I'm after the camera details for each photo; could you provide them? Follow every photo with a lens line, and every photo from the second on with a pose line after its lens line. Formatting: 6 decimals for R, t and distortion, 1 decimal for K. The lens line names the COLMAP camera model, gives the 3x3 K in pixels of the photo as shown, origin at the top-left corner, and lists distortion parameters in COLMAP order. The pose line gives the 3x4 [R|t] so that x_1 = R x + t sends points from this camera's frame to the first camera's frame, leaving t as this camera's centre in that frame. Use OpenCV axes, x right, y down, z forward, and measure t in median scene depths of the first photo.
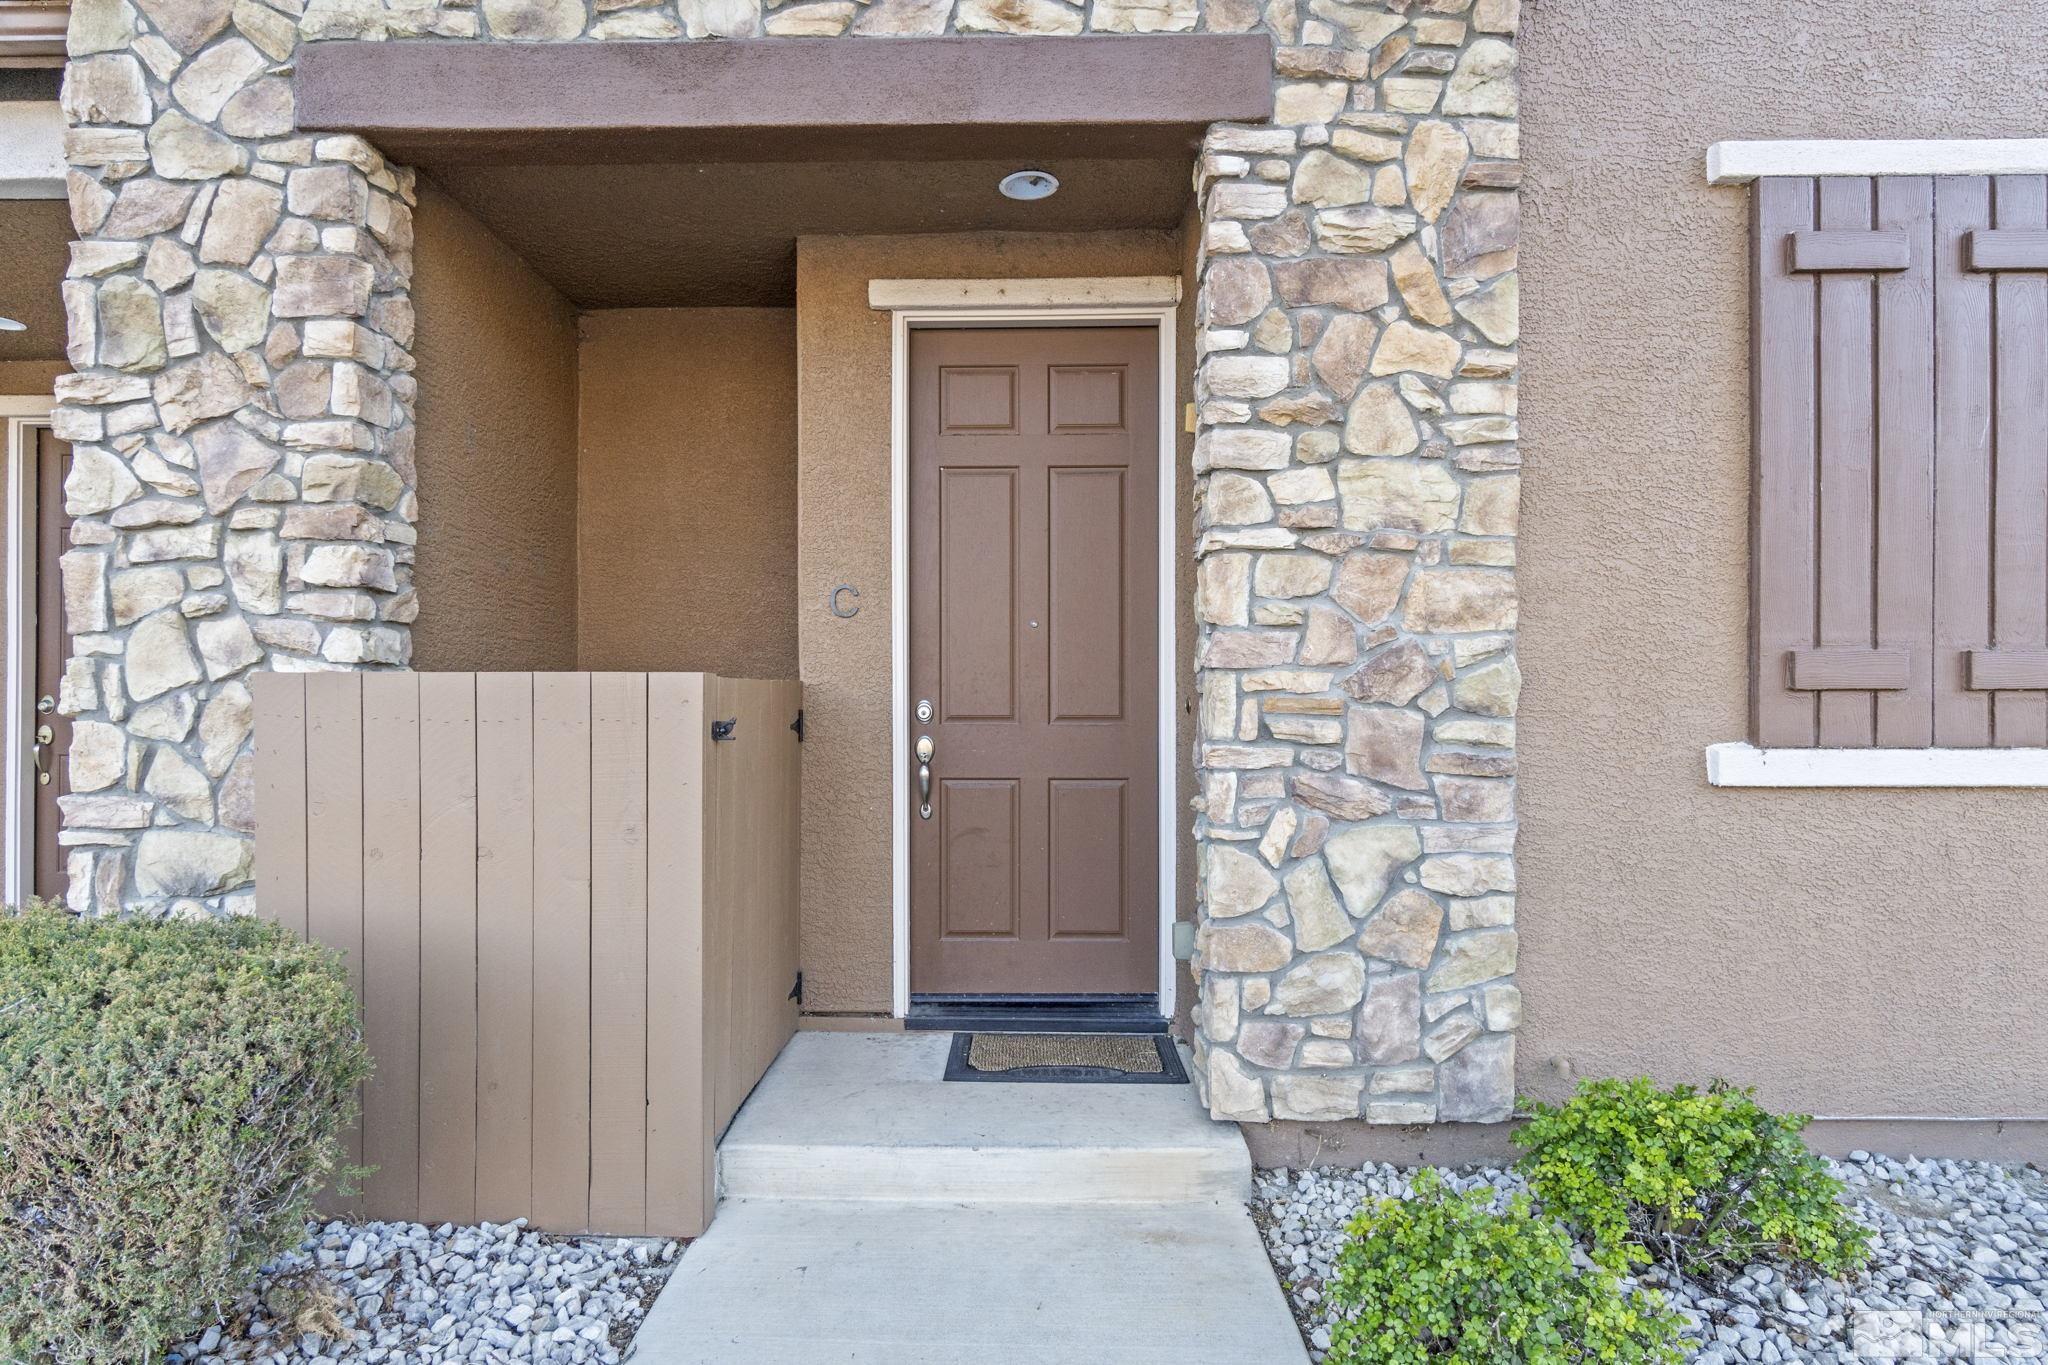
lens RADIAL K [[1077.4, 0, 962.9], [0, 1077.4, 709.2], [0, 0, 1]] dist [-0.003571, 0.001749]
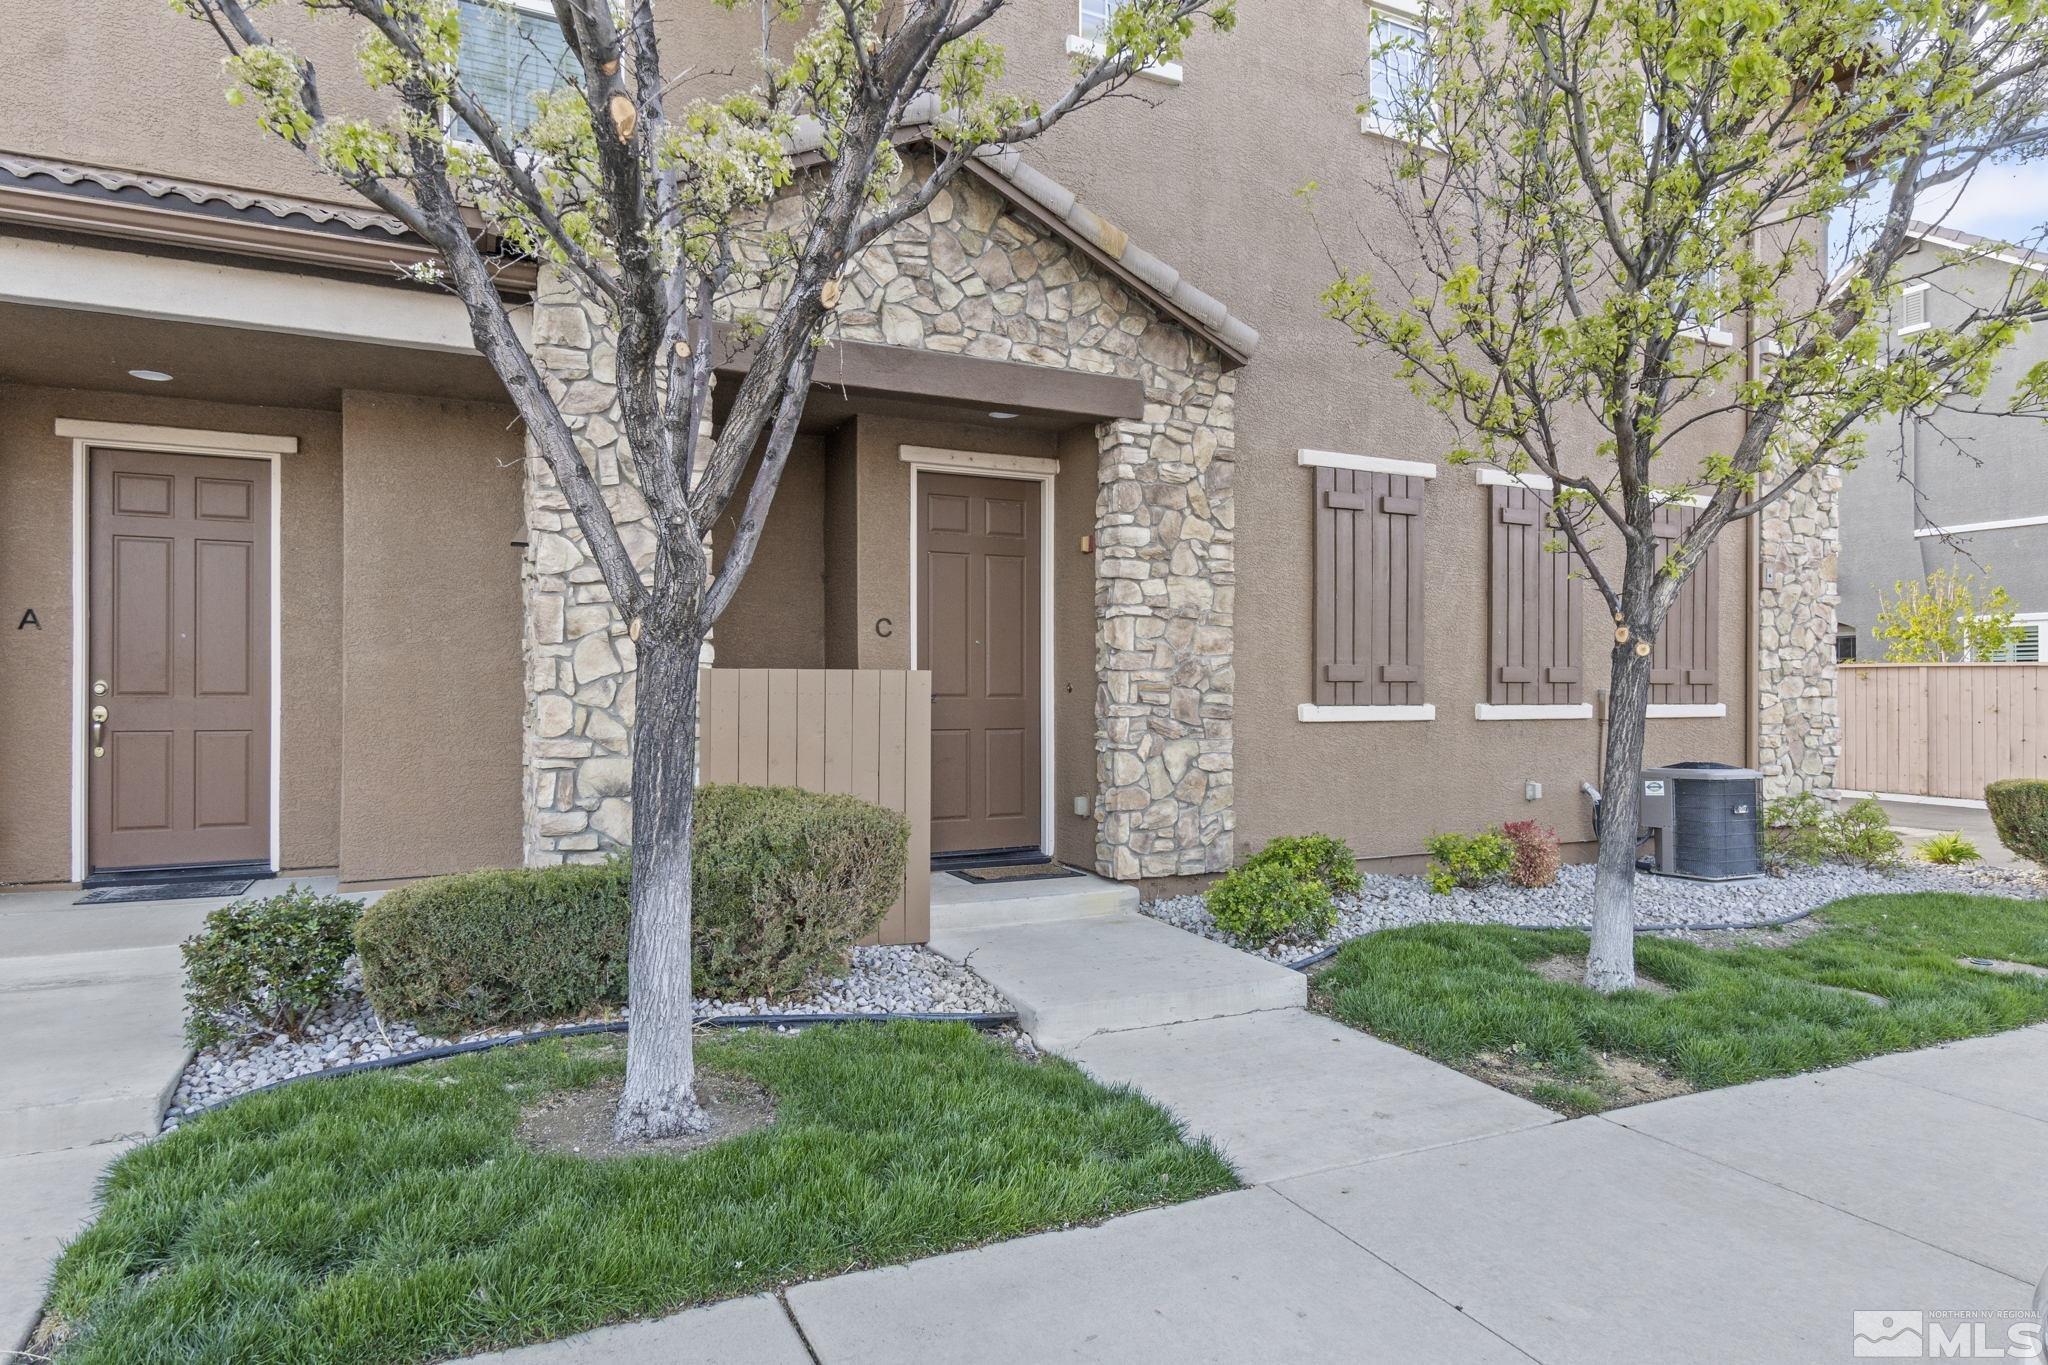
lens RADIAL K [[1077.4, 0, 962.9], [0, 1077.4, 709.2], [0, 0, 1]] dist [-0.003571, 0.001749]
pose [[0.910595, -0.006408, 0.413249, -0.950684], [0.003931, 0.999969, 0.006844, 0.024650], [-0.413280, -0.004607, 0.910592, -0.841514]]
